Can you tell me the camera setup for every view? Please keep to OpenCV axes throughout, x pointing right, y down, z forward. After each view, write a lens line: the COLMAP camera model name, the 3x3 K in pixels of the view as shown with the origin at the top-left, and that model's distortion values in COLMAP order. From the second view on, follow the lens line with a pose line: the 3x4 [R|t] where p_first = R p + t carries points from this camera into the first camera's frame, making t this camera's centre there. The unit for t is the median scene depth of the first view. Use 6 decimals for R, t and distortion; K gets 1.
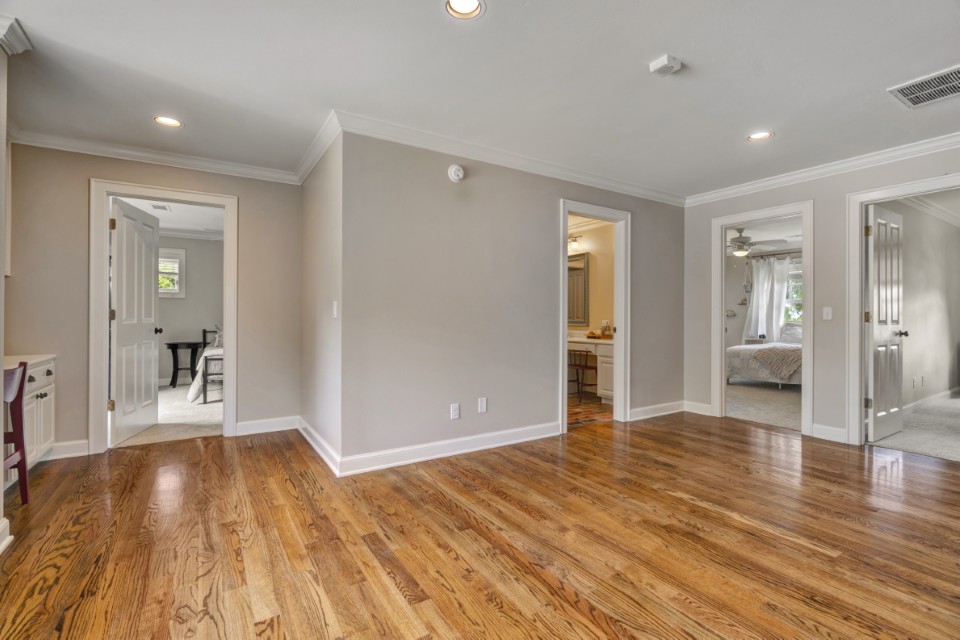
lens RADIAL K [[441.3, 0, 482.3], [0, 441.3, 318.8], [0, 0, 1]] dist [-0.007078, 0.002212]
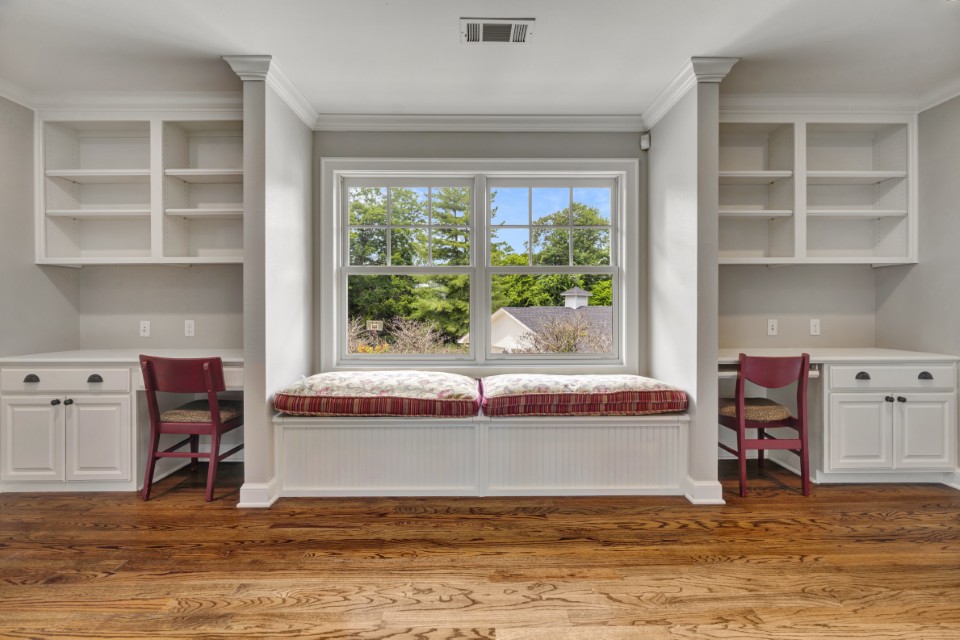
lens RADIAL K [[441.3, 0, 487.6], [0, 441.3, 307.0], [0, 0, 1]] dist [-0.007078, 0.002212]
pose [[-0.528529, -0.001538, -0.848914, 0.241419], [-0.004069, 0.999991, 0.000722, -0.007013], [0.848905, 0.003836, -0.528531, 1.174861]]
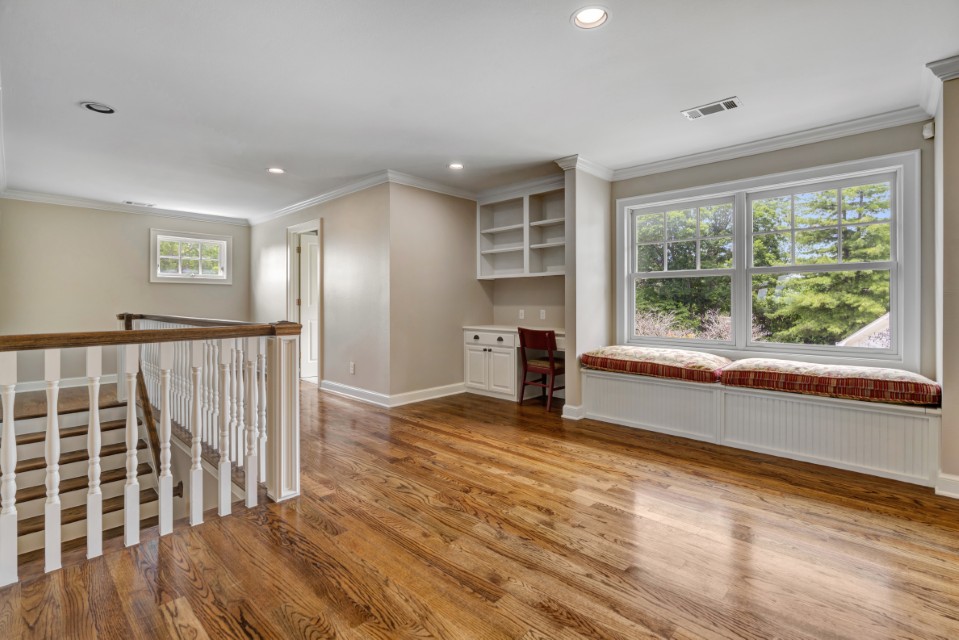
lens RADIAL K [[440.9, 0, 478.2], [0, 440.9, 302.5], [0, 0, 1]] dist [-0.007078, 0.002212]
pose [[-0.971862, -0.002609, -0.235535, 0.470372], [-0.004008, 0.999977, 0.005460, -0.009349], [0.235515, 0.006251, -0.971851, 1.933805]]
